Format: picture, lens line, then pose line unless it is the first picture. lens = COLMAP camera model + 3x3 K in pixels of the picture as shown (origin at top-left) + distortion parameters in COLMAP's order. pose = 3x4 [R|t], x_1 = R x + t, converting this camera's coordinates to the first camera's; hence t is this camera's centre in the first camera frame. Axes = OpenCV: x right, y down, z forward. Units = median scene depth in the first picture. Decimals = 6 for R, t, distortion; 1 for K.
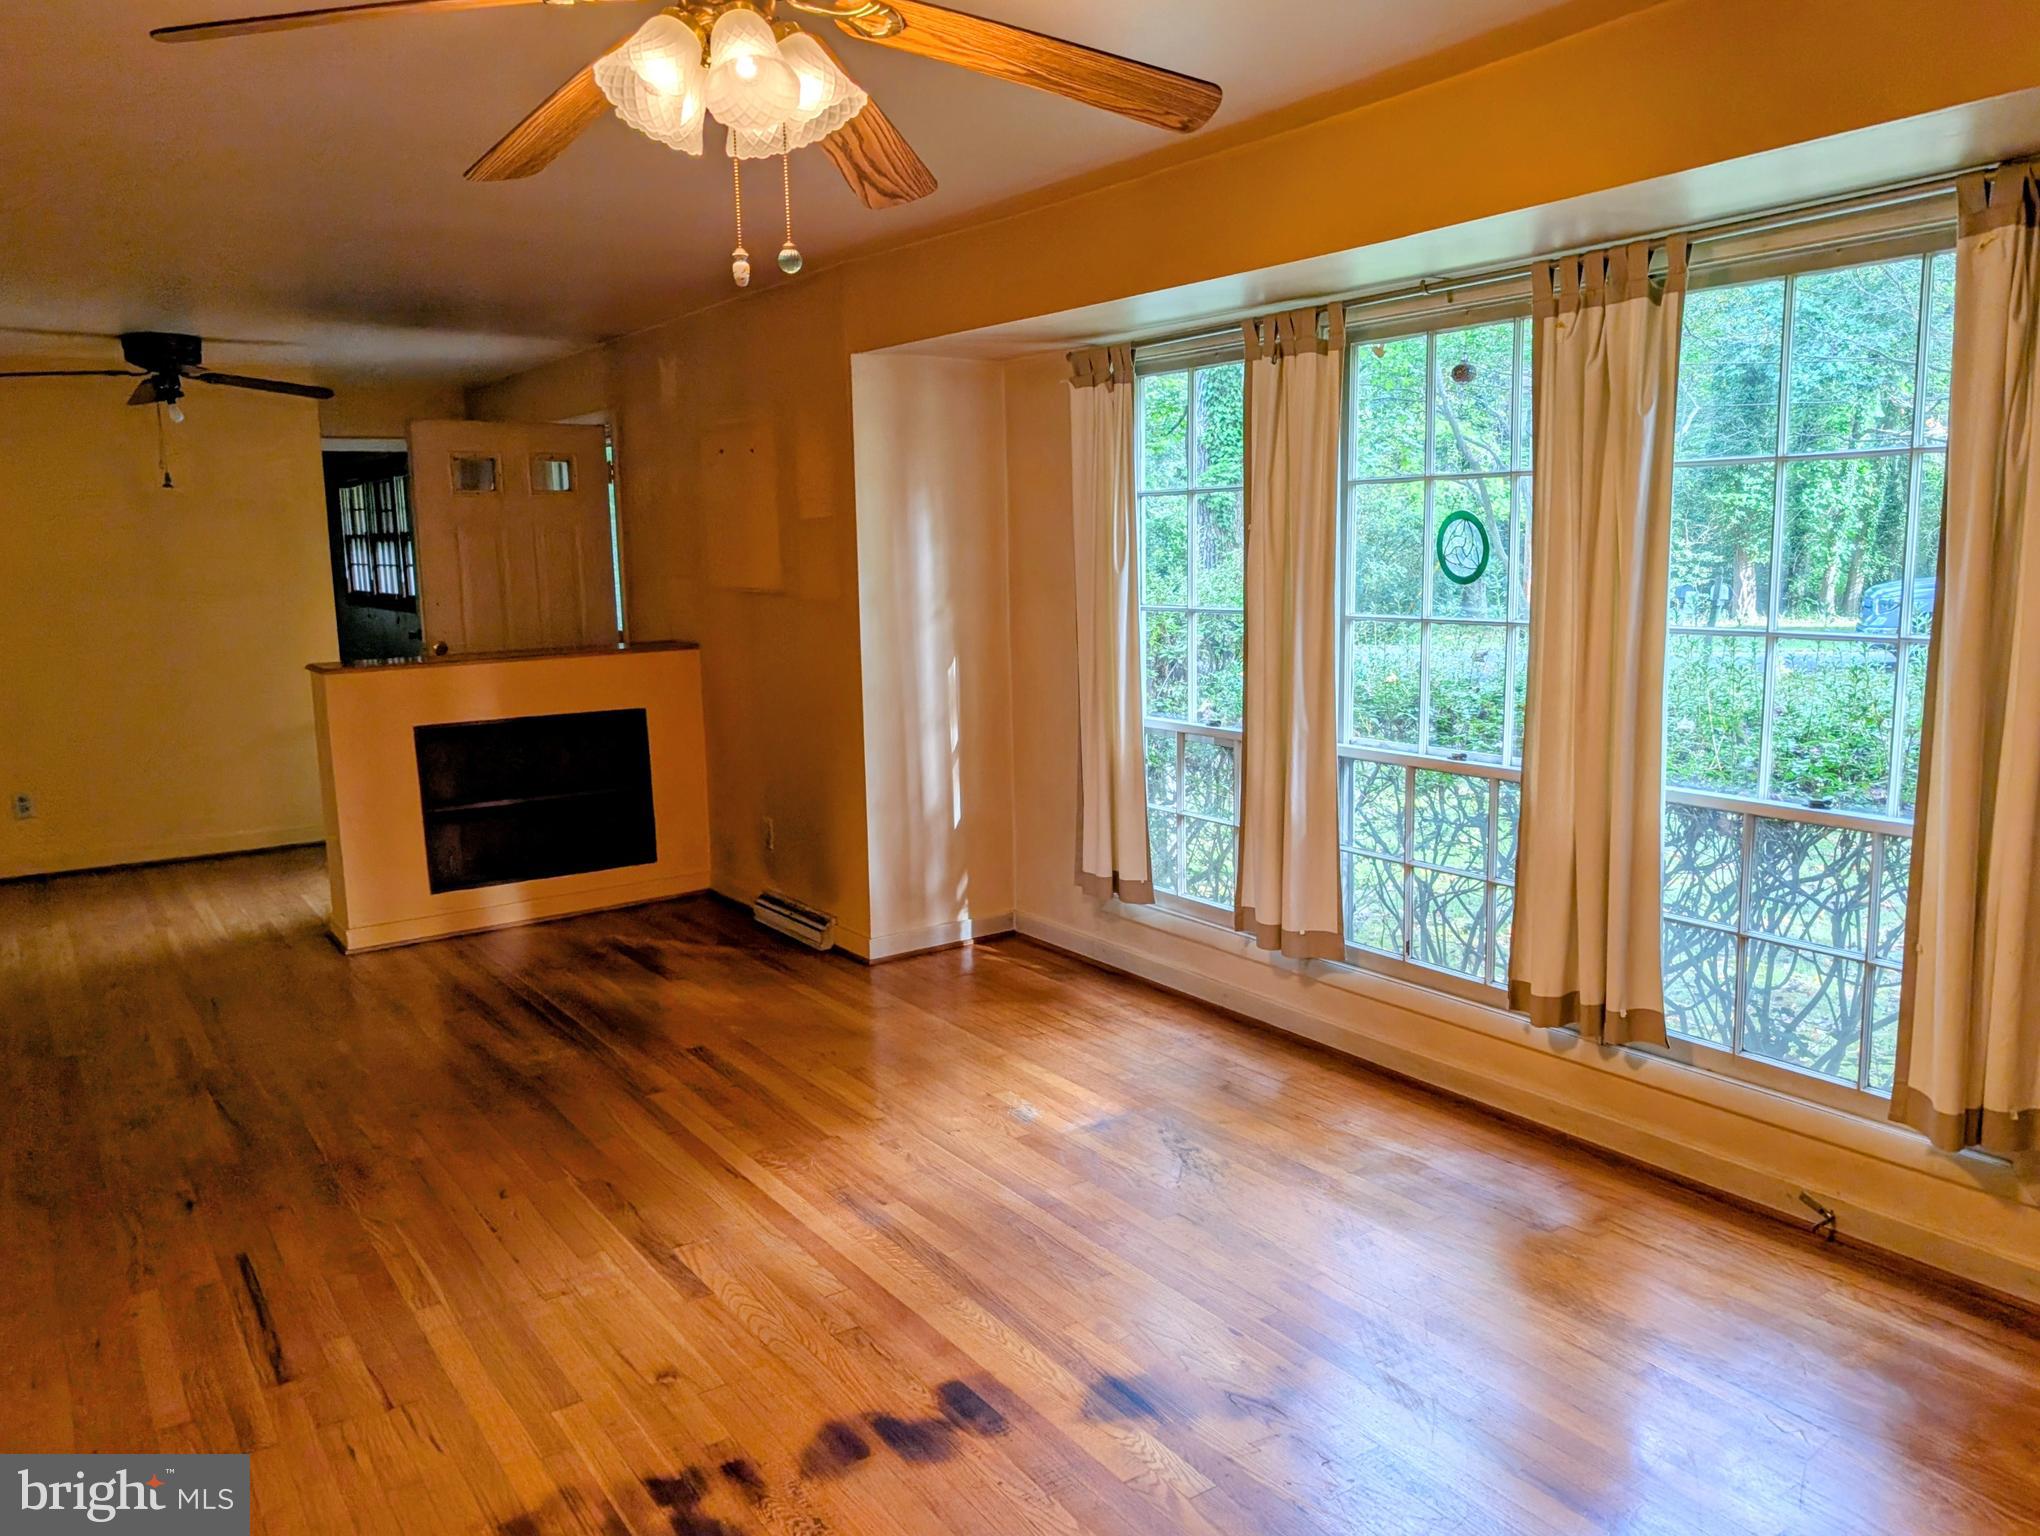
lens RADIAL K [[1462.7, 0, 1019.4], [0, 1462.7, 772.2], [0, 0, 1]] dist [0.008001, -0.010483]
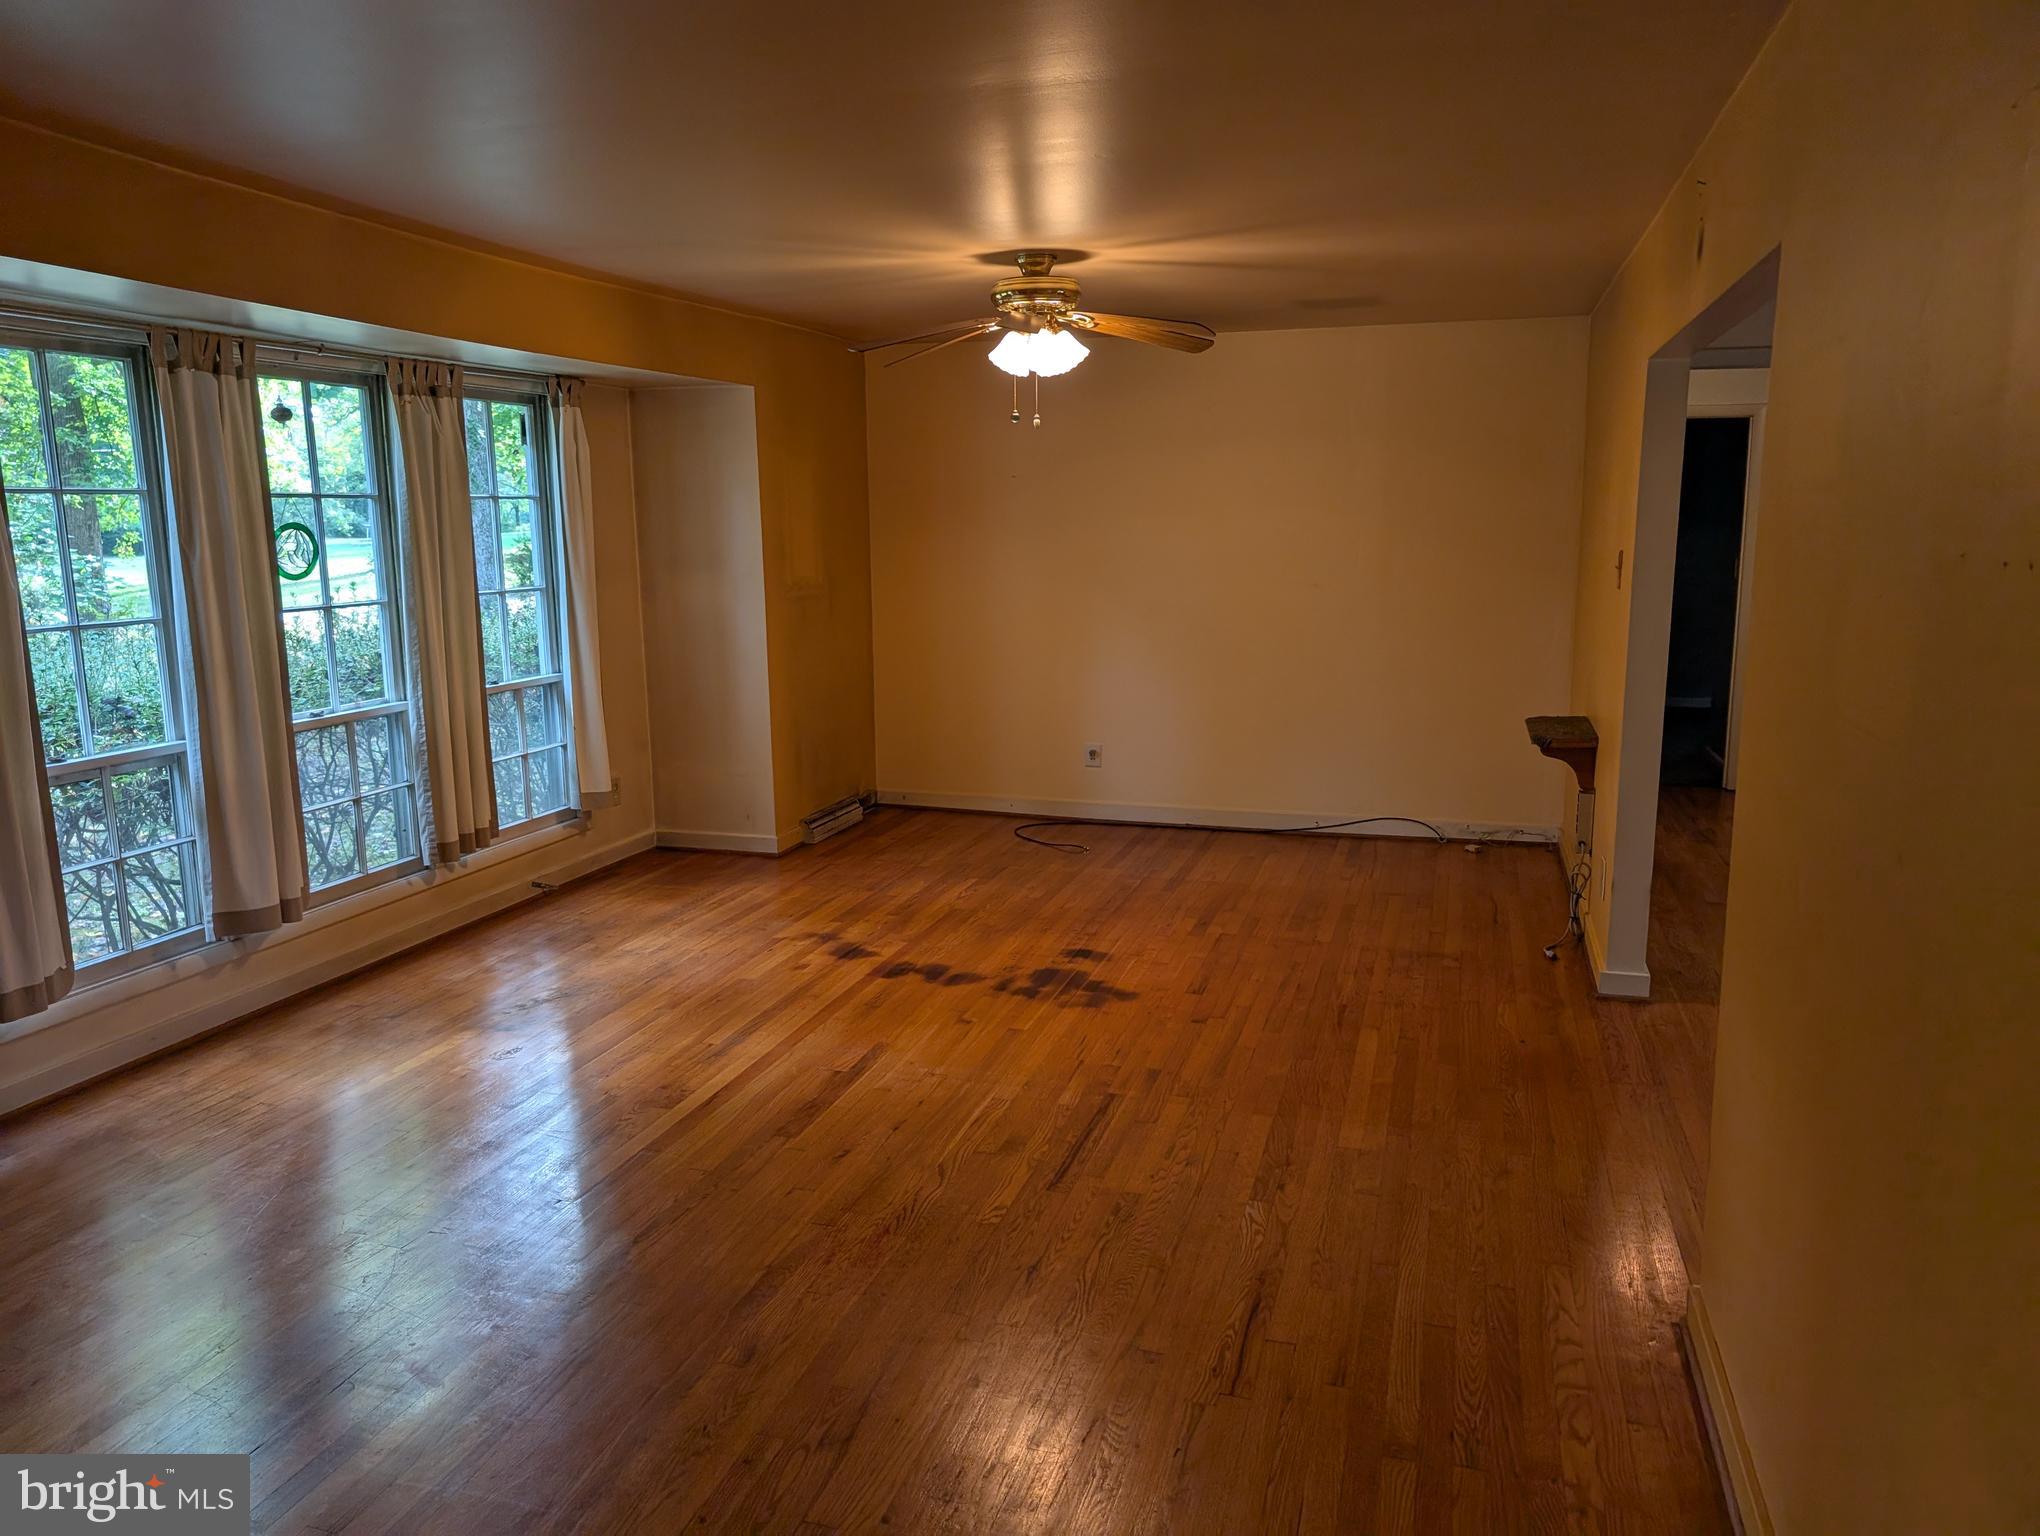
lens RADIAL K [[1462.7, 0, 1019.4], [0, 1462.7, 772.2], [0, 0, 1]] dist [0.008001, -0.010483]
pose [[-0.614809, -0.112988, 0.780541, -1.396932], [0.148234, 0.955492, 0.255073, -0.255059], [-0.774620, 0.272524, -0.570696, 1.635775]]
